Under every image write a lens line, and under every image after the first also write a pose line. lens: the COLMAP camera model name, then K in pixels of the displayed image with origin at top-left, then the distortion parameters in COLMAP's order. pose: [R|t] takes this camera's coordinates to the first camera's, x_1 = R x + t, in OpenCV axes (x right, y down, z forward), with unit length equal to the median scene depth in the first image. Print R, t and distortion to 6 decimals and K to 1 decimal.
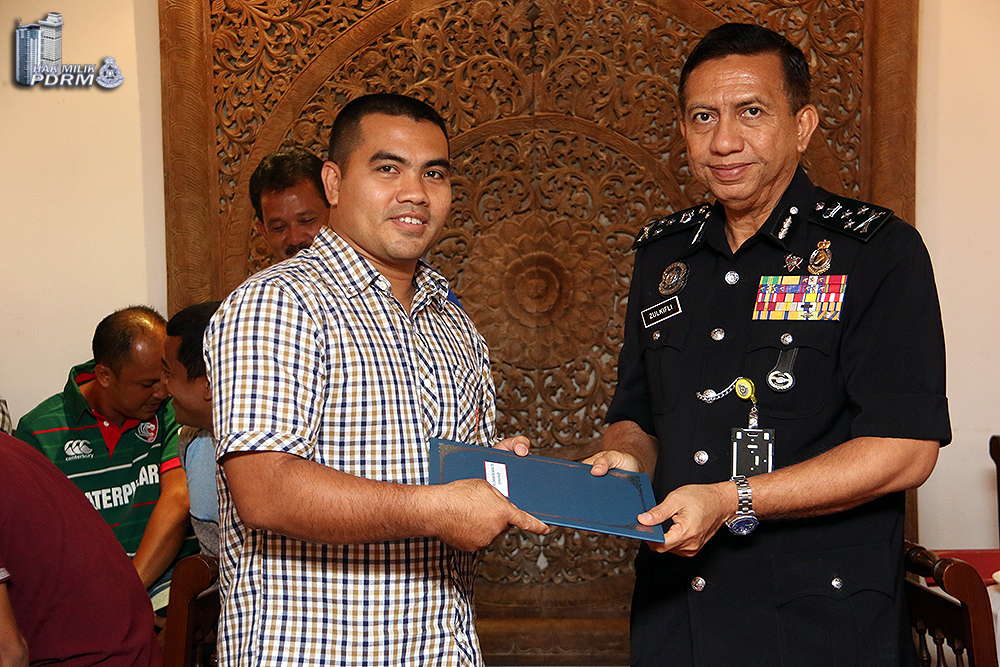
lens RADIAL K [[2204.7, 0, 500.0], [0, 2204.7, 333.5], [0, 0, 1]] dist [0.428650, -0.058925]
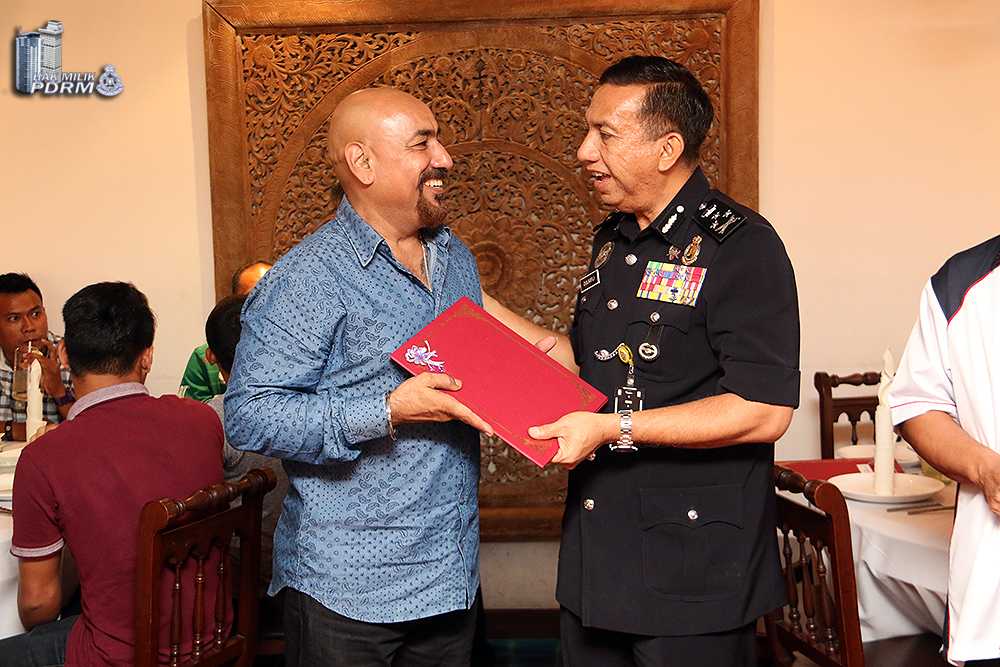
lens RADIAL K [[1396.4, 0, 518.9], [0, 1396.4, 333.0], [0, 0, 1]] dist [0.082299, 0.070316]
pose [[0.999776, -0.011955, 0.017442, 0.021748], [0.011461, 0.999539, 0.028132, -0.004492], [-0.017770, -0.027926, 0.999452, 0.137869]]
